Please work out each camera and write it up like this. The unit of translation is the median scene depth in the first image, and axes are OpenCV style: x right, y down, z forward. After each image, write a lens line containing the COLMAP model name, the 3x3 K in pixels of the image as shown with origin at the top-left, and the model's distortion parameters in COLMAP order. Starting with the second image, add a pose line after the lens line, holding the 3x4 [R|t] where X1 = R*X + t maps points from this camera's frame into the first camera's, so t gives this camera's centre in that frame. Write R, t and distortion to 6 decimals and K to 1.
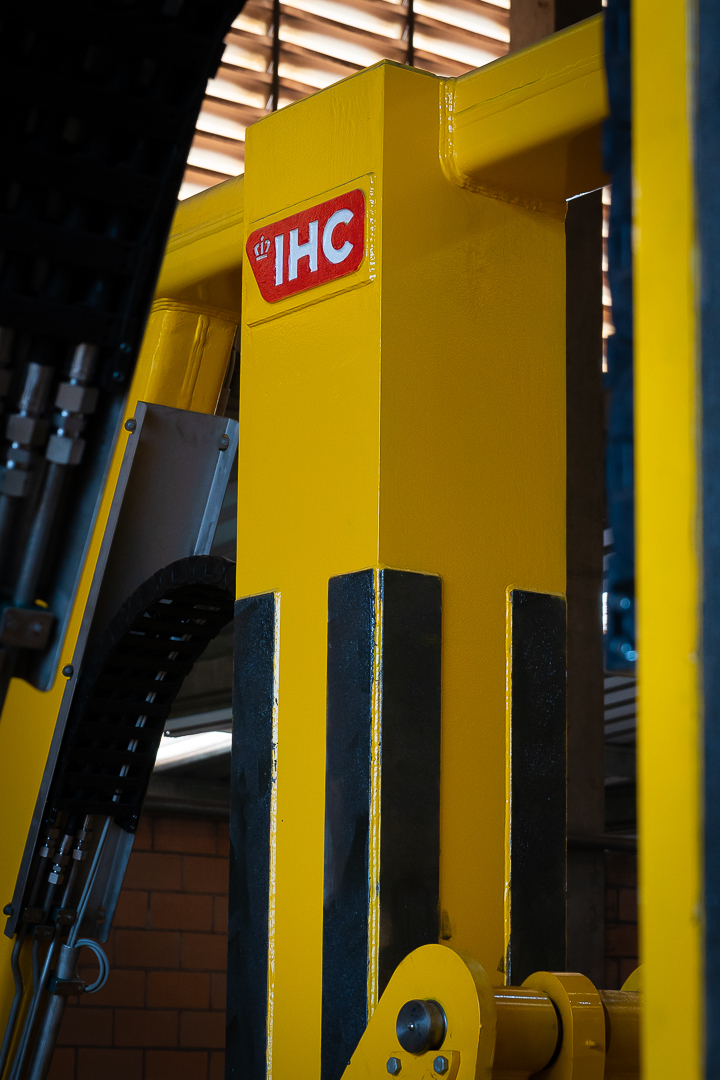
lens RADIAL K [[3013.7, 0, 360.0], [0, 3013.7, 540.0], [0, 0, 1]] dist [-0.005963, 0.880532]
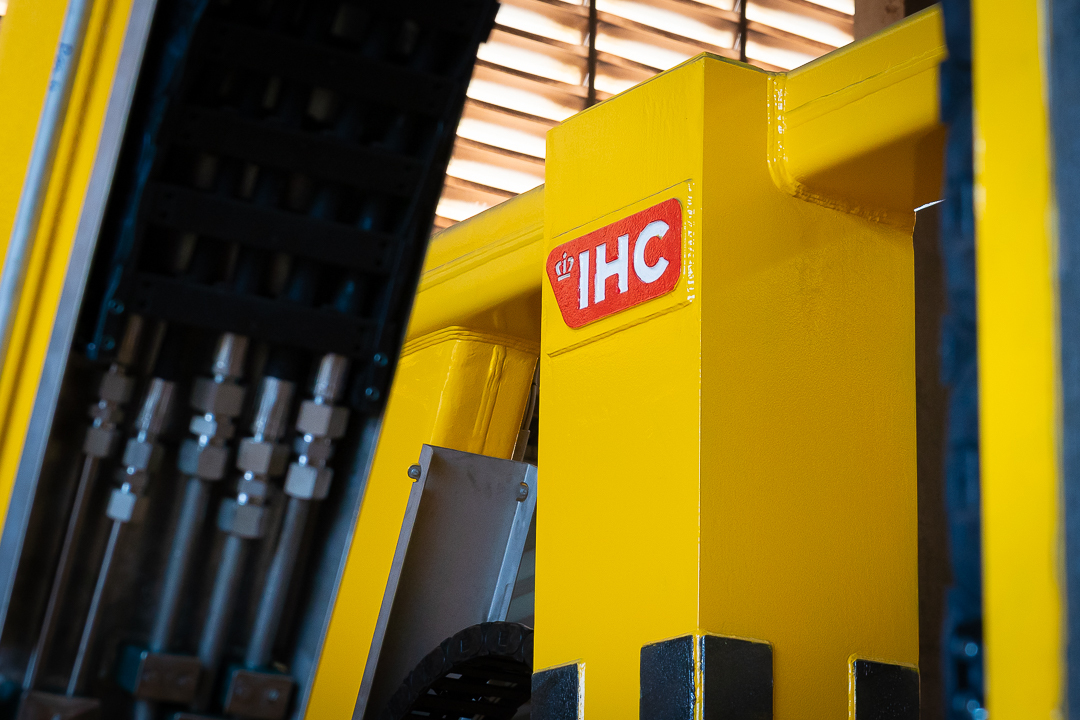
lens RADIAL K [[3013.7, 0, 687.6], [0, 3013.7, 360.7], [0, 0, 1]] dist [-0.005963, 0.880532]
pose [[0.999761, -0.005400, -0.021164, 0.021396], [0.003243, 0.994916, -0.100652, 0.017974], [0.021599, 0.100559, 0.994697, 0.138494]]
